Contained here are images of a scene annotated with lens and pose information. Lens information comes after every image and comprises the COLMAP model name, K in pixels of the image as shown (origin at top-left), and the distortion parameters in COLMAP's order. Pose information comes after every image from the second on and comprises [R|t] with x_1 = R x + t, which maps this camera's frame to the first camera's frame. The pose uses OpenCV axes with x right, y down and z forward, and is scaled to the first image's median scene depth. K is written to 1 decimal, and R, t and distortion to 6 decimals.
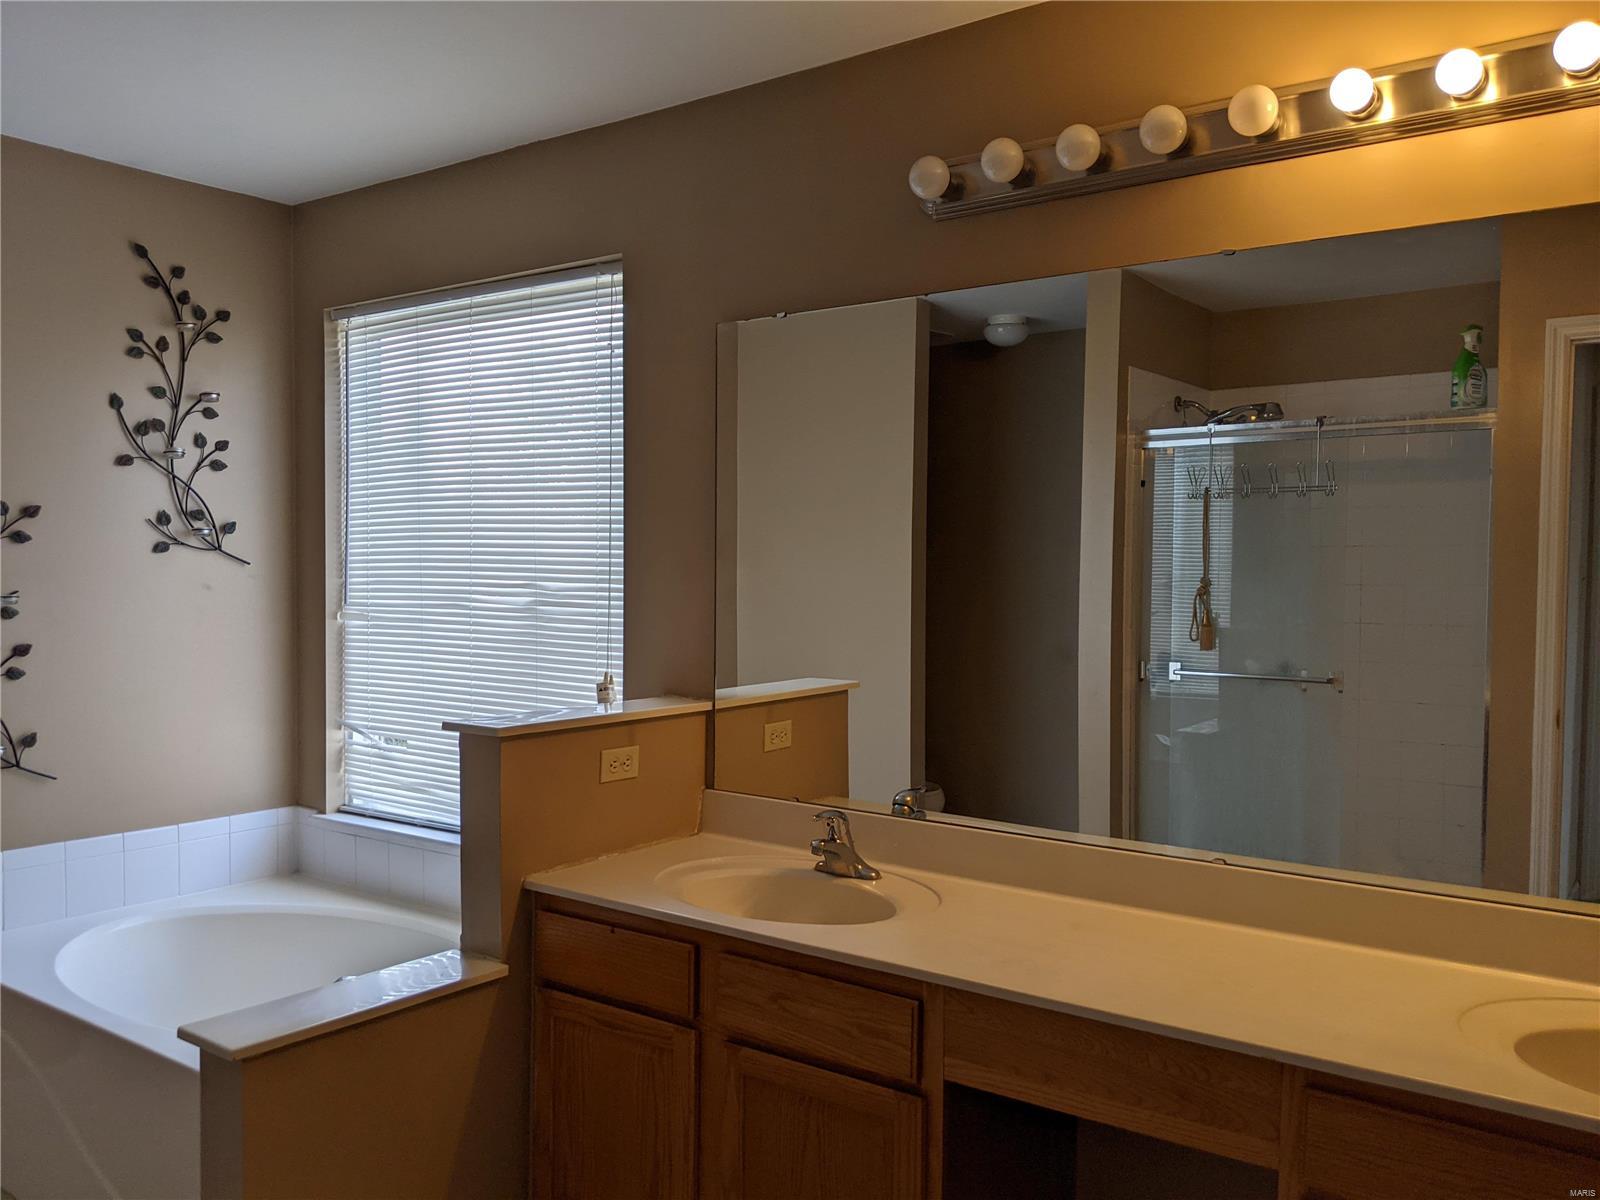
lens RADIAL K [[1297.2, 0, 800.0], [0, 1297.2, 600.0], [0, 0, 1]] dist [0.159013, -0.300099]
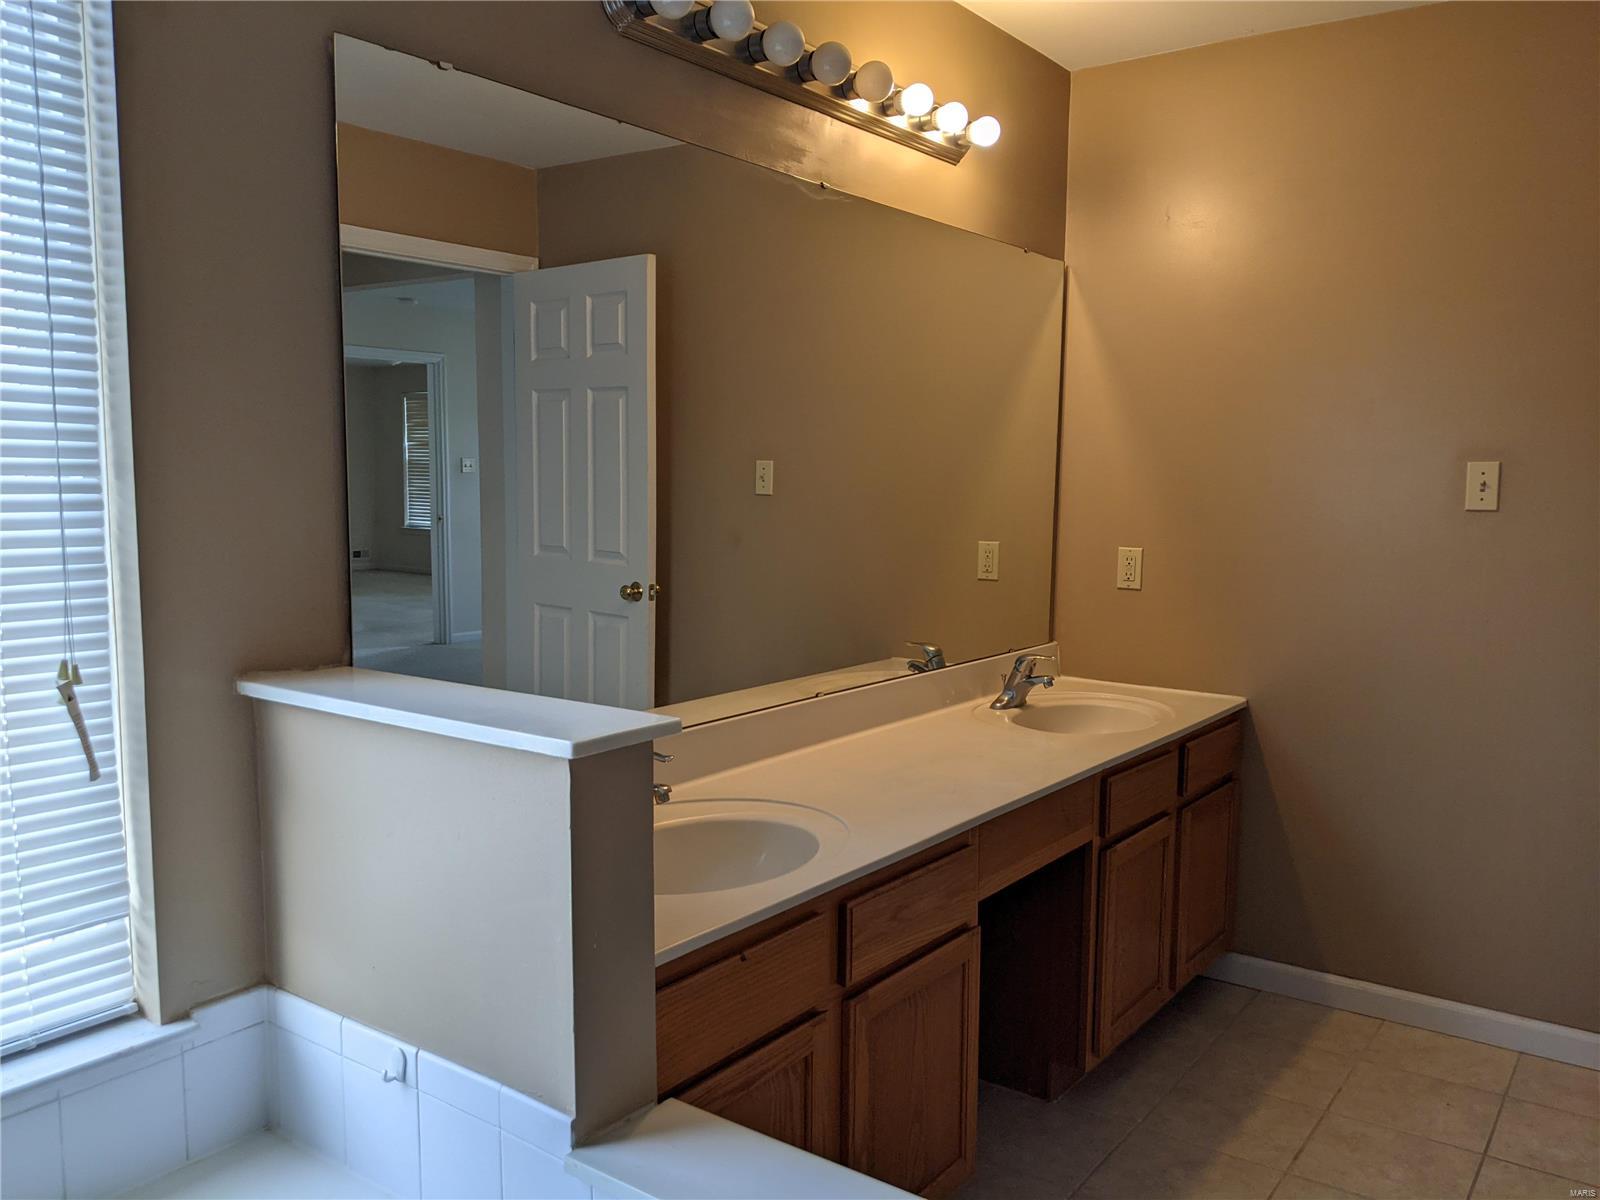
lens RADIAL K [[1297.2, 0, 800.0], [0, 1297.2, 600.0], [0, 0, 1]] dist [0.159013, -0.300099]
pose [[-0.007310, -0.105950, 0.994345, -0.873688], [0.019671, 0.994164, 0.106075, -0.017248], [-0.999780, 0.020336, -0.005183, 1.018507]]
